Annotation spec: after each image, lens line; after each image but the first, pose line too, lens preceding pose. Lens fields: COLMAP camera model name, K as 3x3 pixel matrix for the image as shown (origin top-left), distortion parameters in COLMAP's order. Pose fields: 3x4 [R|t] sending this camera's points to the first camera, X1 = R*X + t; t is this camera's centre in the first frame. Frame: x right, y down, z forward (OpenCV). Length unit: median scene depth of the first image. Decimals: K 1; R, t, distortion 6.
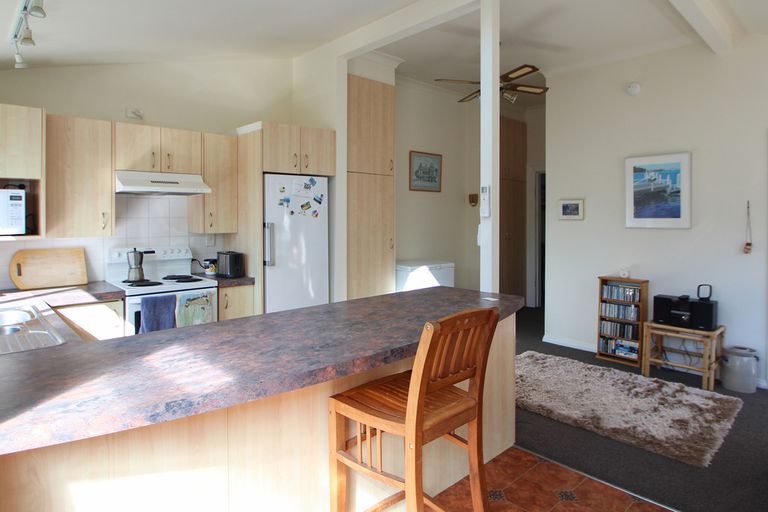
lens RADIAL K [[454.8, 0, 381.3], [0, 454.8, 220.8], [0, 0, 1]] dist [-0.004730, -0.000713]
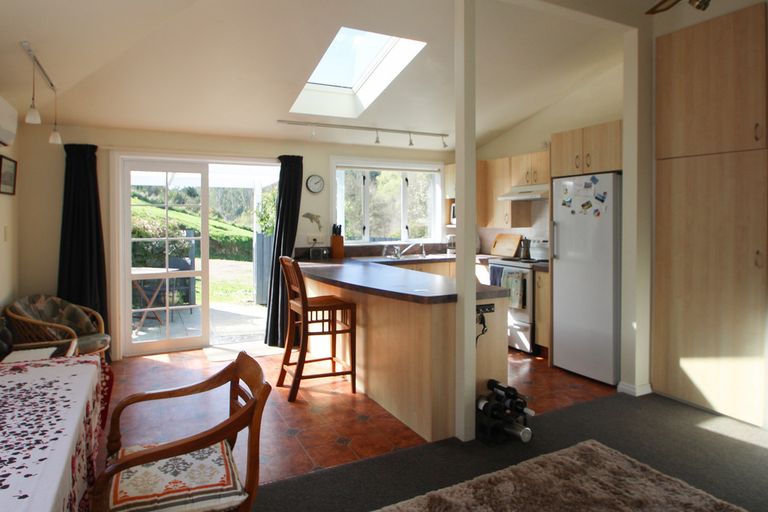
lens RADIAL K [[454.8, 0, 381.3], [0, 454.8, 220.8], [0, 0, 1]] dist [-0.004730, -0.000713]
pose [[-0.249225, 0.010813, -0.968385, 1.083470], [-0.006698, 0.999894, 0.012889, -0.009582], [0.968423, 0.009699, -0.249126, 0.958605]]
